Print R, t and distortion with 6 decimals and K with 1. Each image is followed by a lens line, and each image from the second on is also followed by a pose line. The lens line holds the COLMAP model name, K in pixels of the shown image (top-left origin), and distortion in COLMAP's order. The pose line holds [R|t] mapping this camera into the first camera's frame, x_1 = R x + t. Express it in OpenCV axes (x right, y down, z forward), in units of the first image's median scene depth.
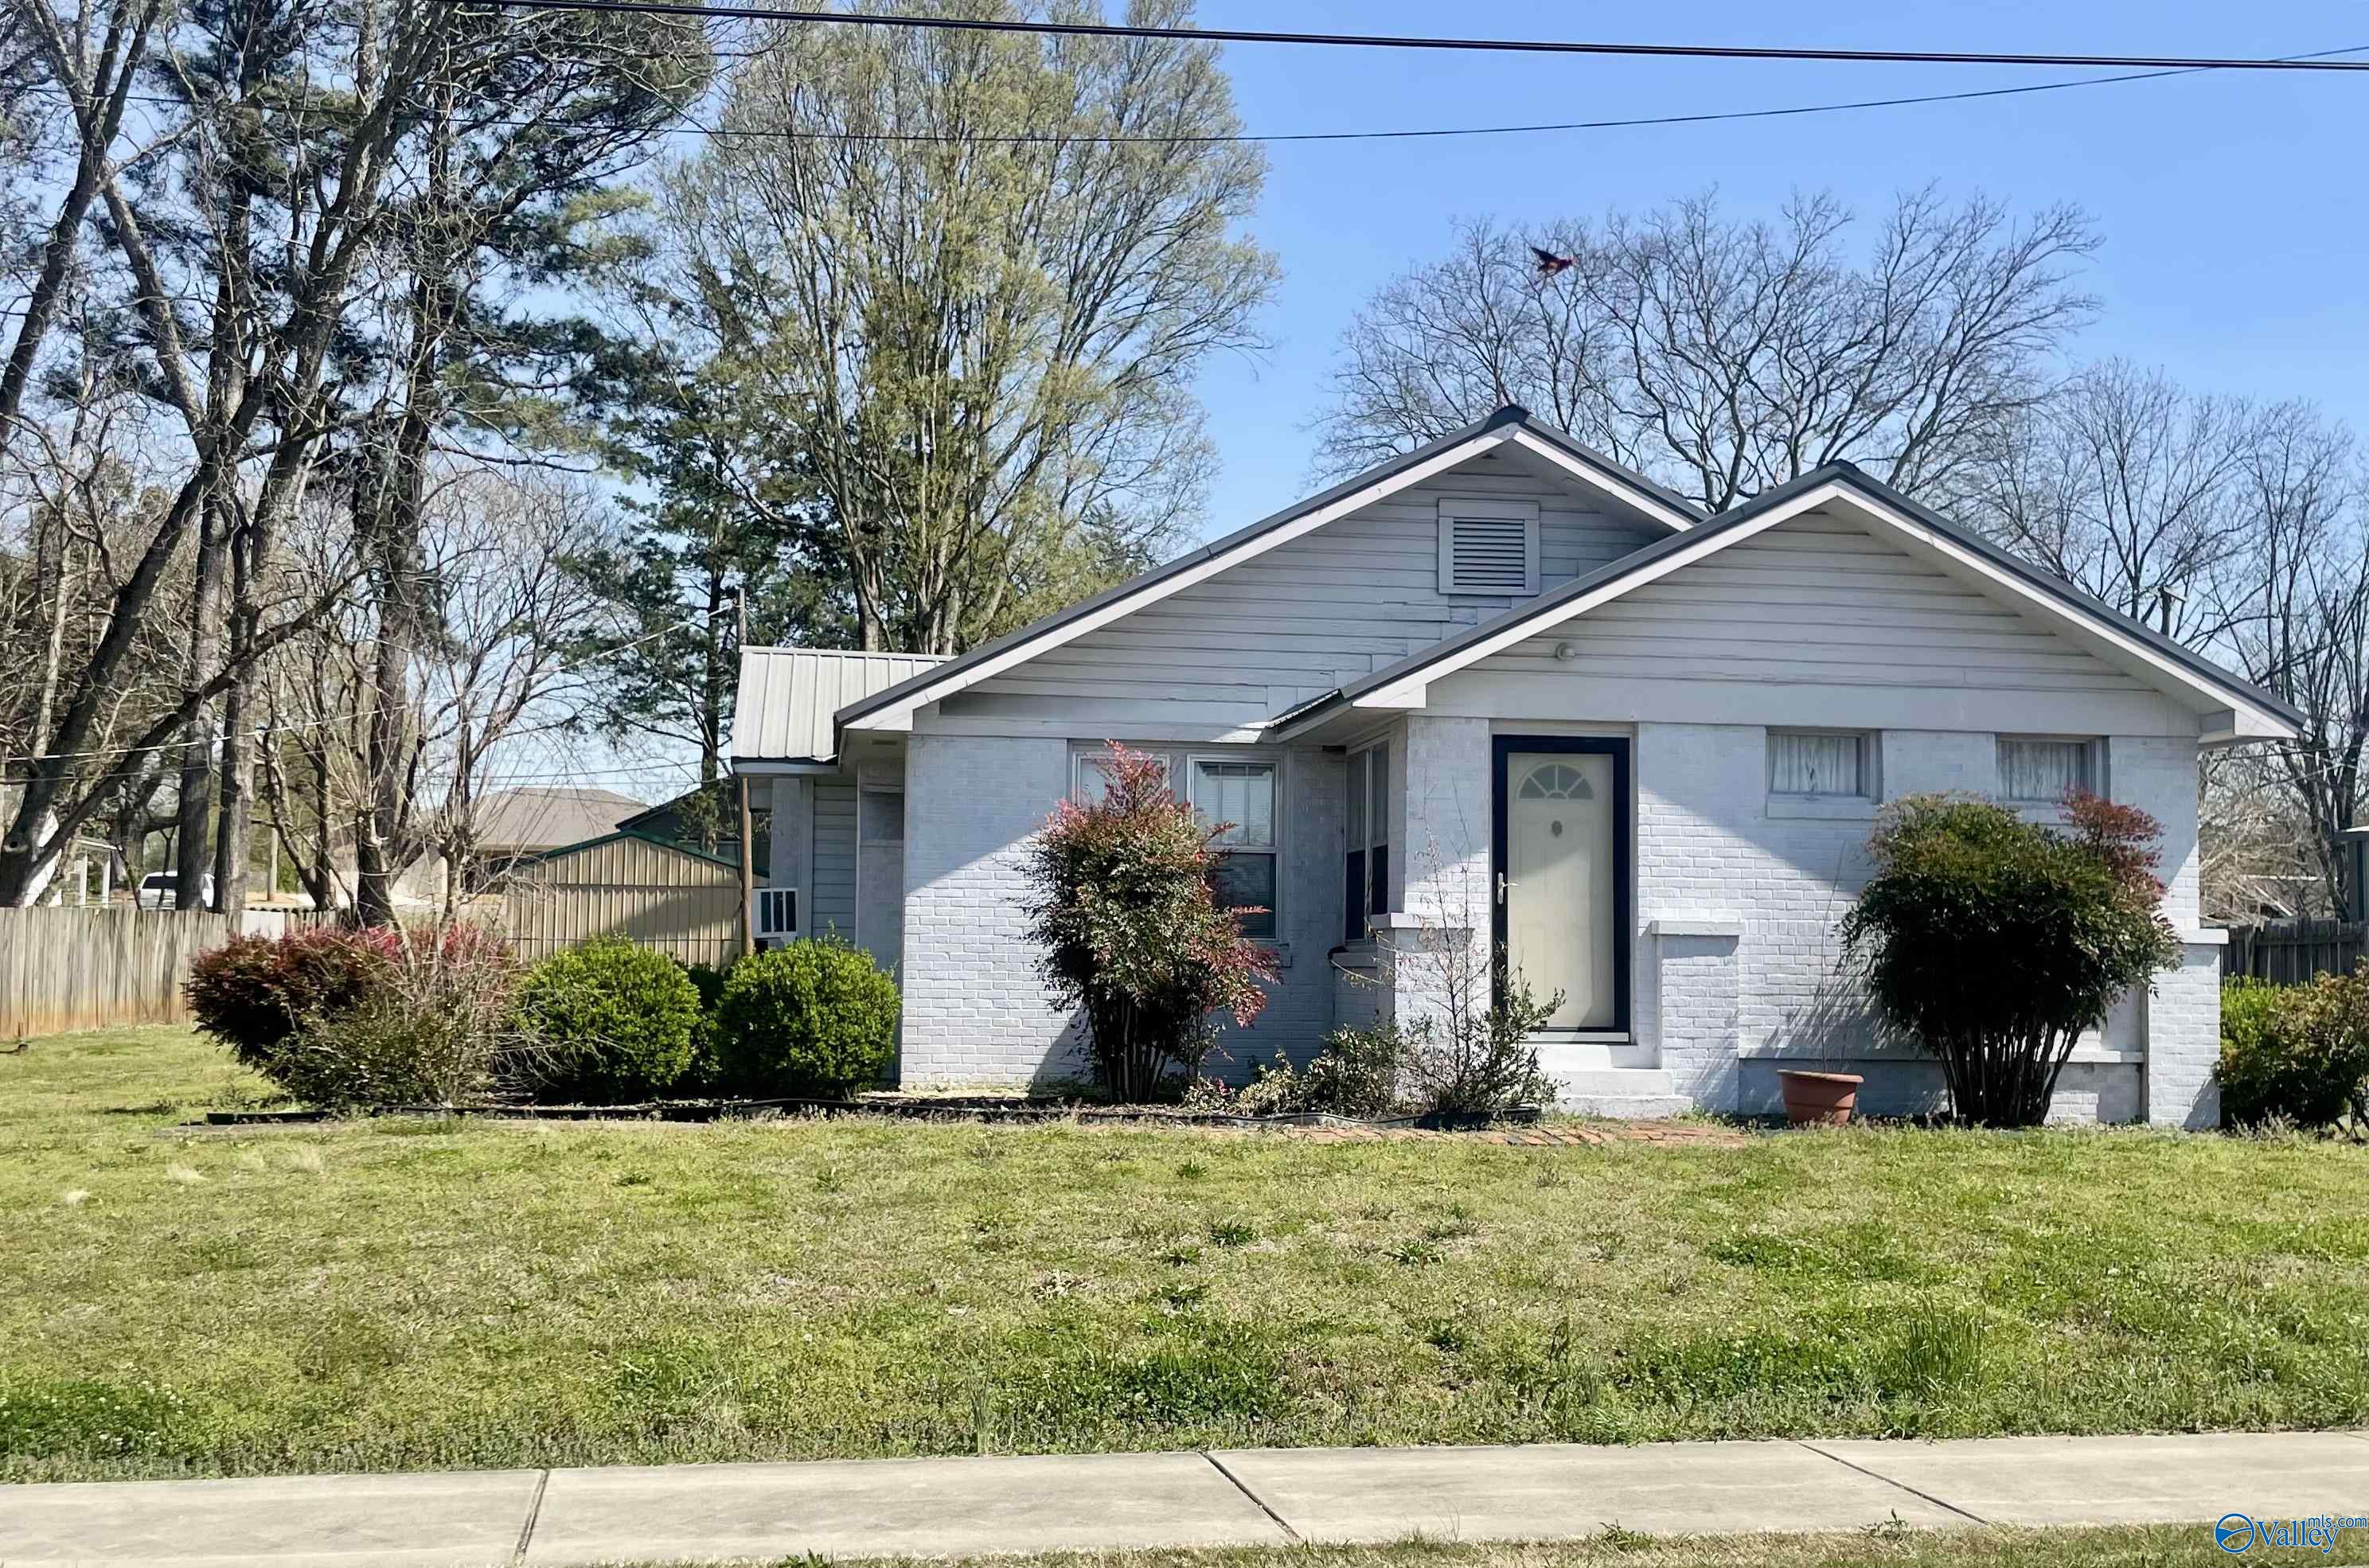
lens RADIAL K [[2428.4, 0, 1224.8], [0, 2428.4, 825.8], [0, 0, 1]] dist [0.075045, 0.000000]
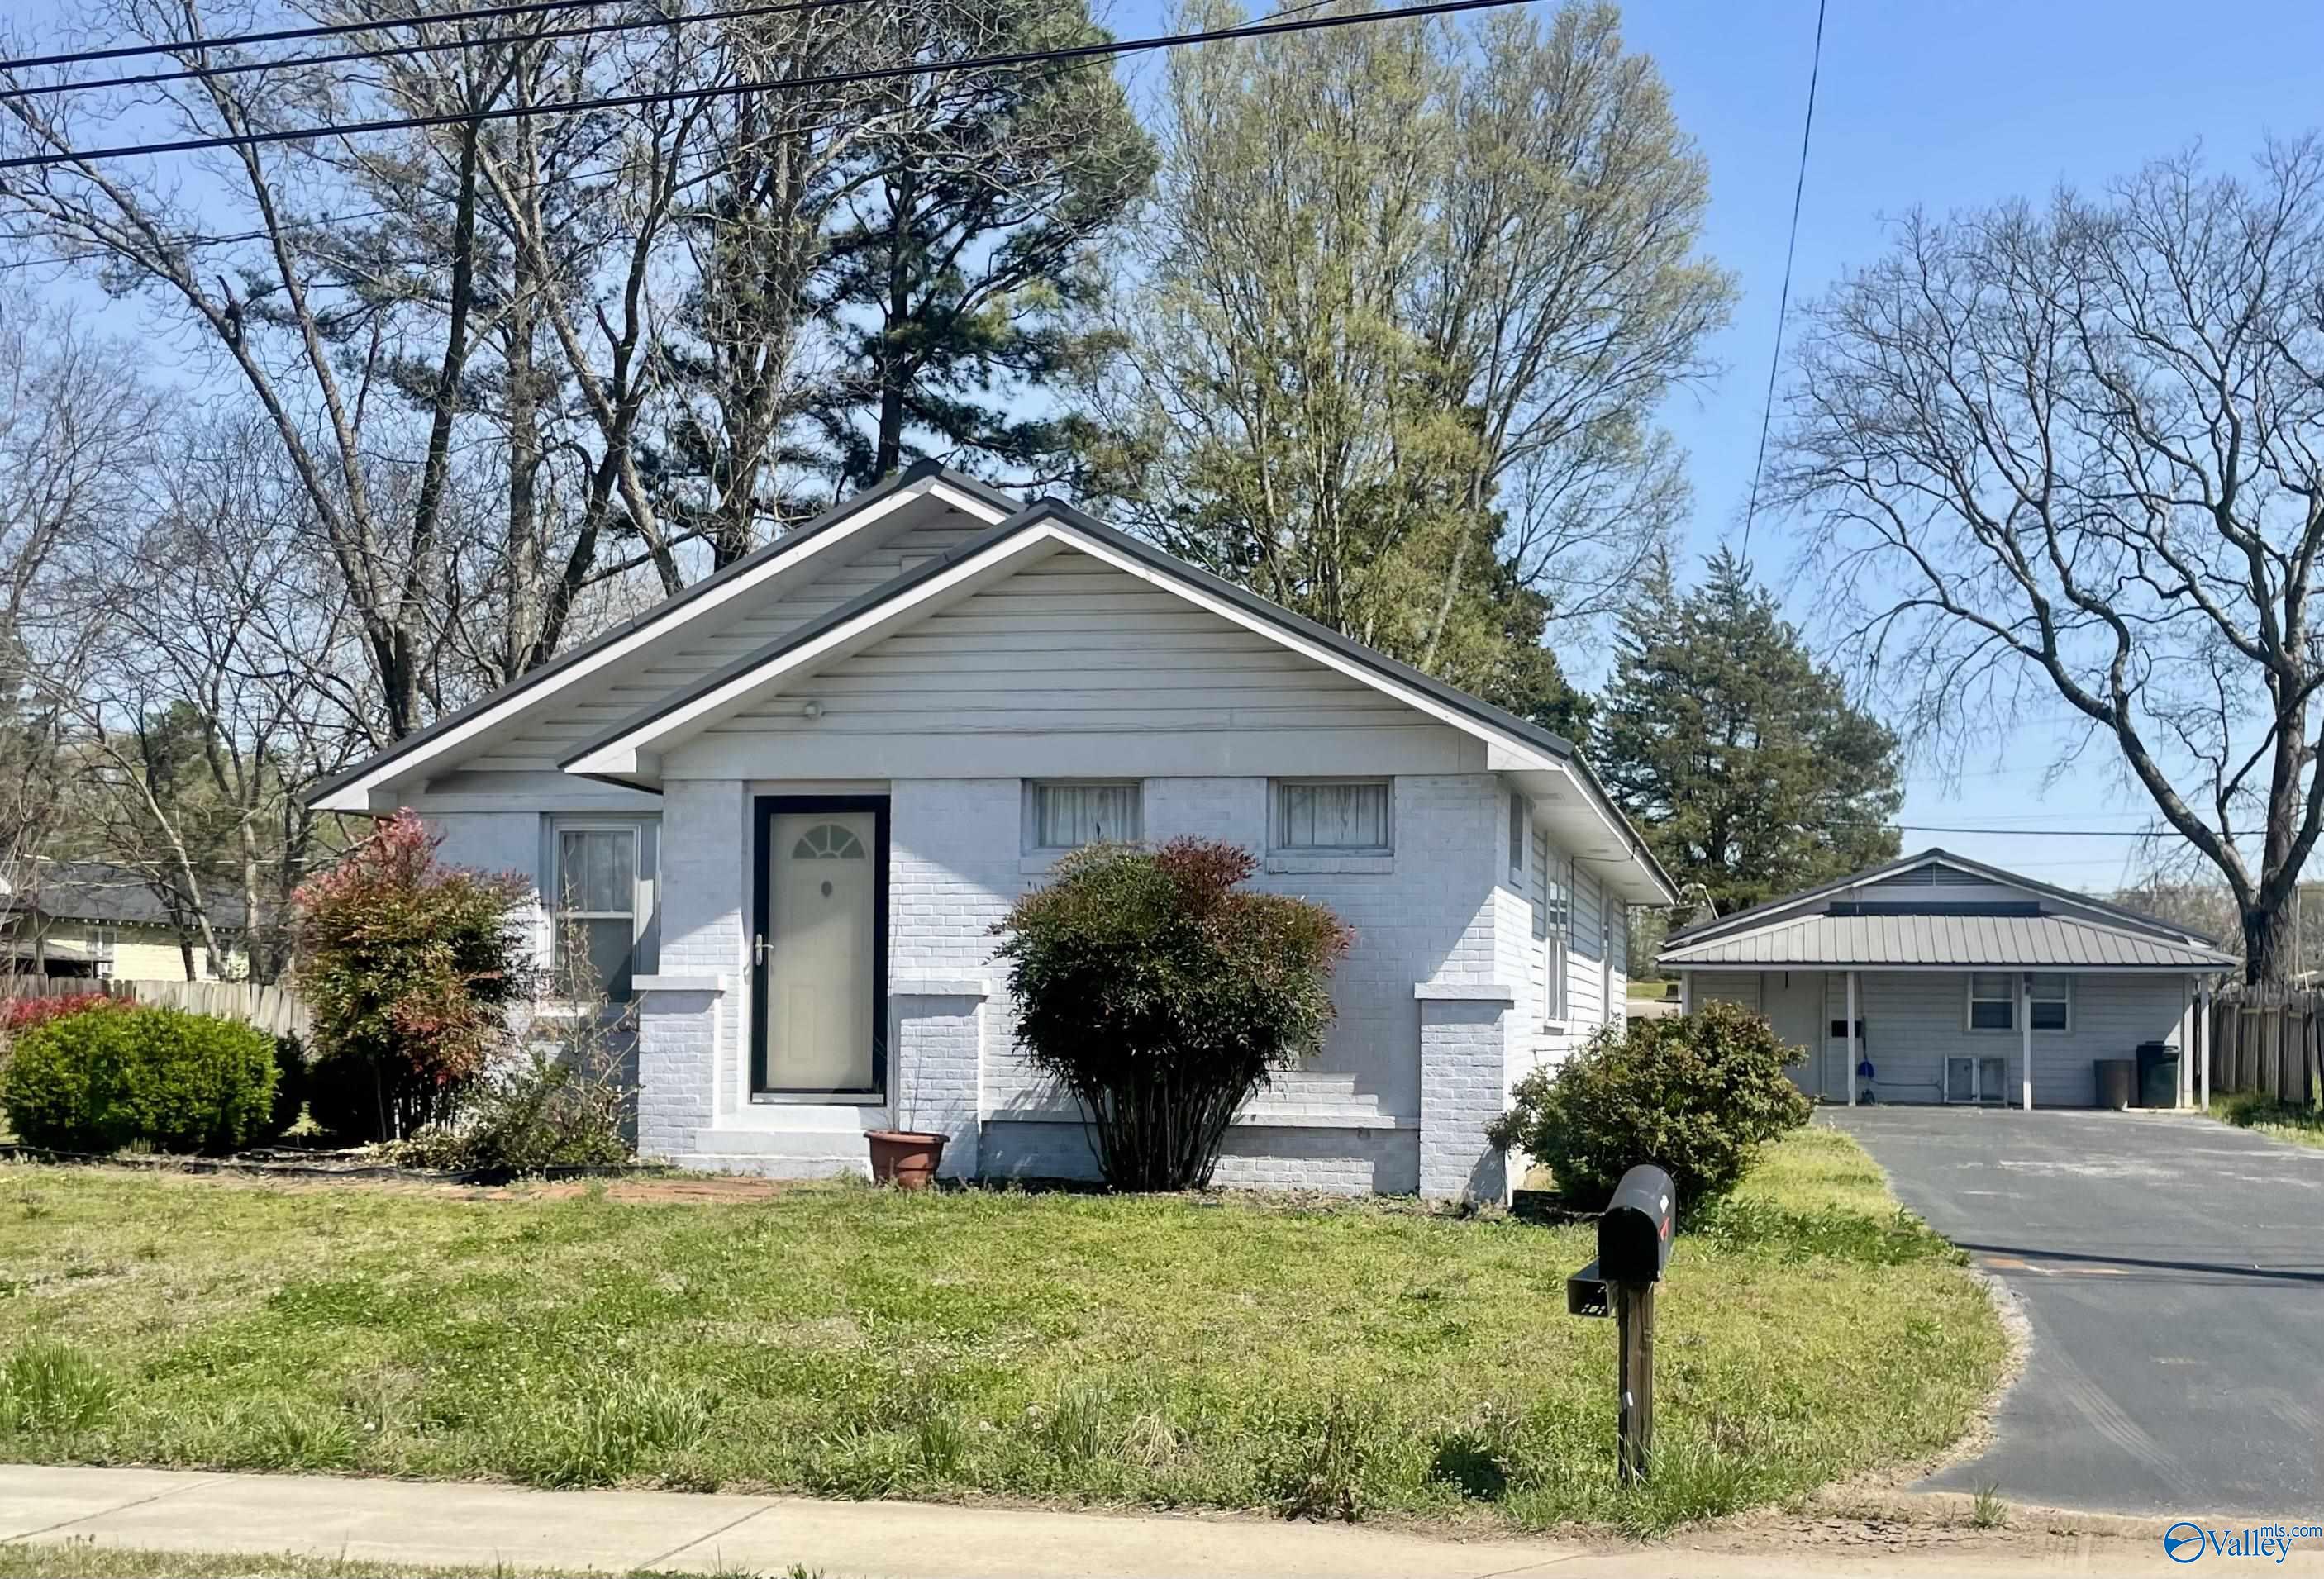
lens RADIAL K [[2543.2, 0, 1267.5], [0, 2543.2, 992.1], [0, 0, 1]] dist [0.069151, 0.000000]
pose [[0.935686, -0.007689, -0.352749, 0.669924], [0.019353, 0.999376, 0.029549, 0.015842], [0.352302, -0.034475, 0.935251, 0.088737]]
